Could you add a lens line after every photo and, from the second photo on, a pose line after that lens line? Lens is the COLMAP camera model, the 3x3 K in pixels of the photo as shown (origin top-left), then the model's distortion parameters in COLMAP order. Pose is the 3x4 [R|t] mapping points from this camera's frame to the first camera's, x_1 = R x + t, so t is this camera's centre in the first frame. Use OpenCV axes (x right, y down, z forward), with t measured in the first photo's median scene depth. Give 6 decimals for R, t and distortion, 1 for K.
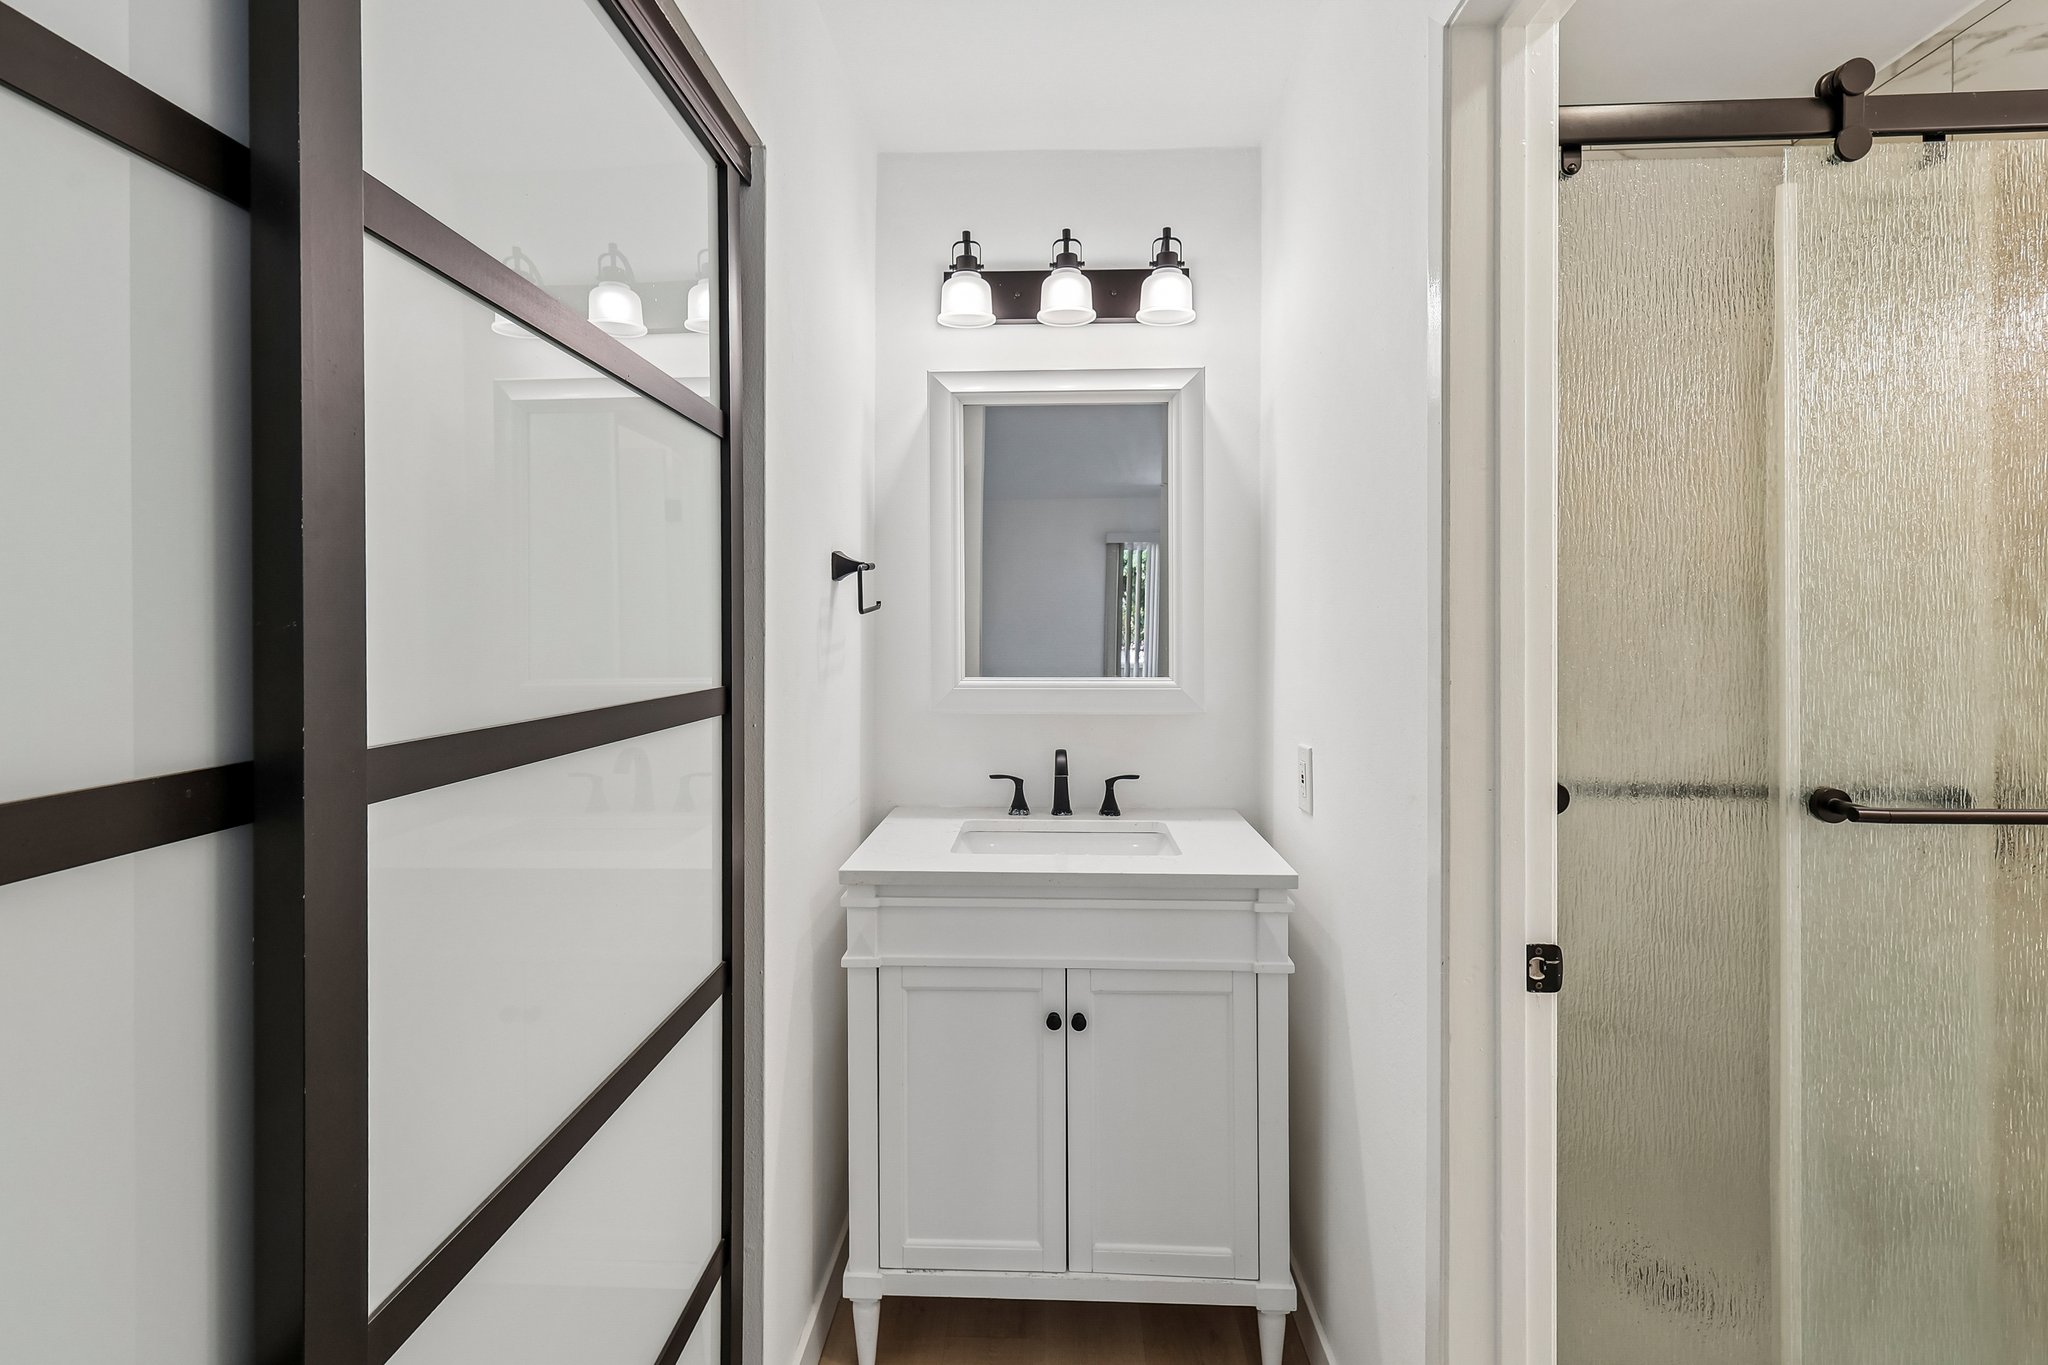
lens RADIAL K [[884.4, 0, 1037.5], [0, 884.4, 622.7], [0, 0, 1]] dist [0.011745, 0.000351]
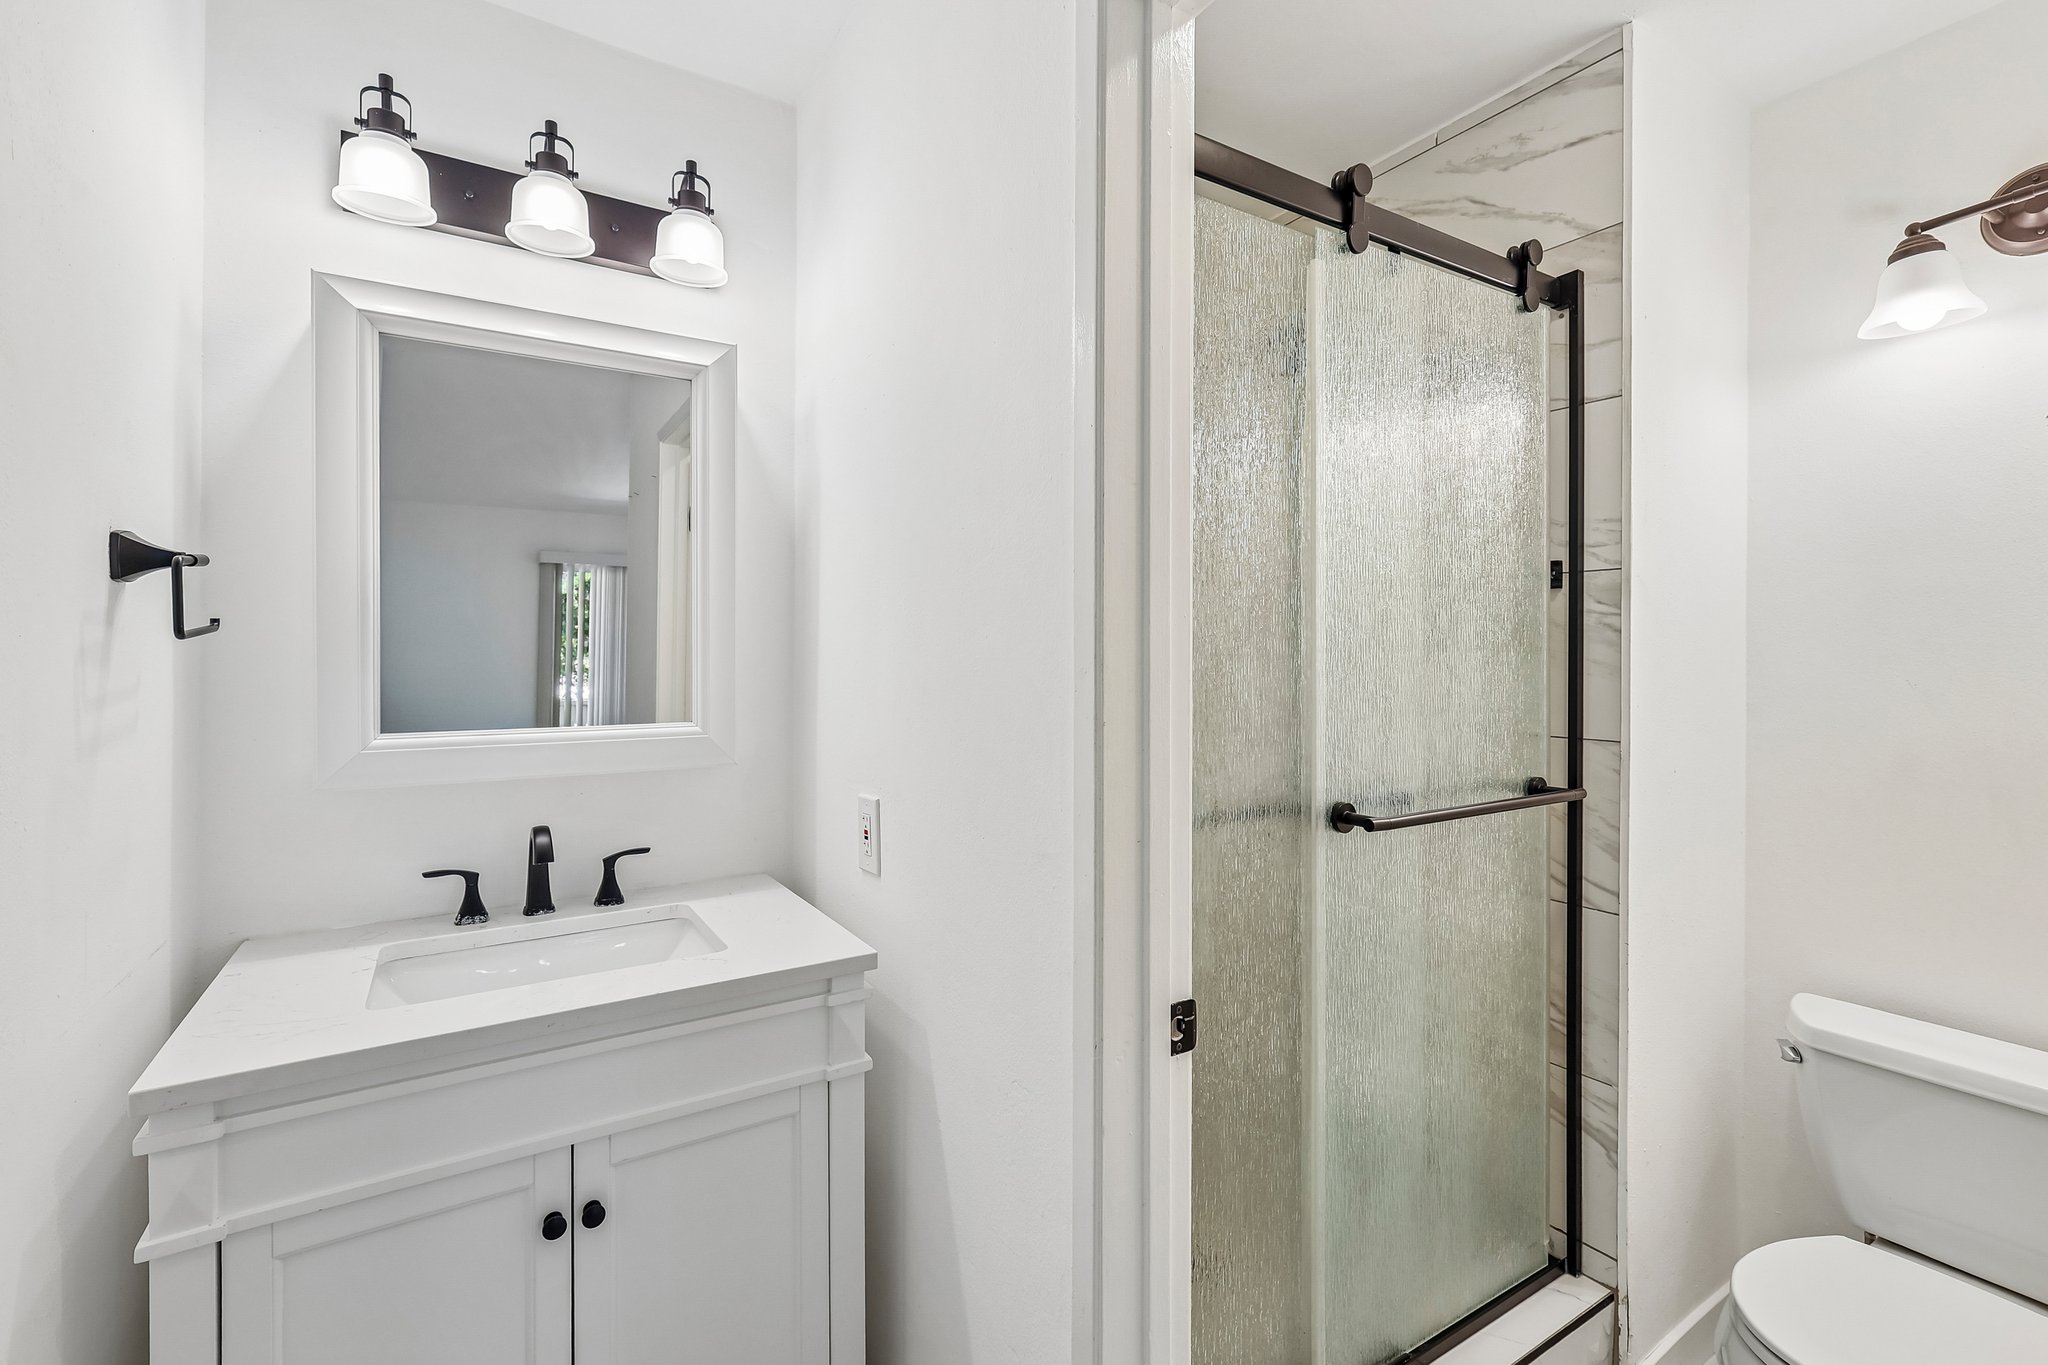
lens RADIAL K [[896.0, 0, 1020.4], [0, 896.0, 657.0], [0, 0, 1]] dist [0.002777, -0.000042]
pose [[0.841219, 0.001435, 0.540693, -0.054553], [-0.002539, 0.999996, 0.001296, 0.000352], [-0.540689, -0.002463, 0.841219, 0.205814]]
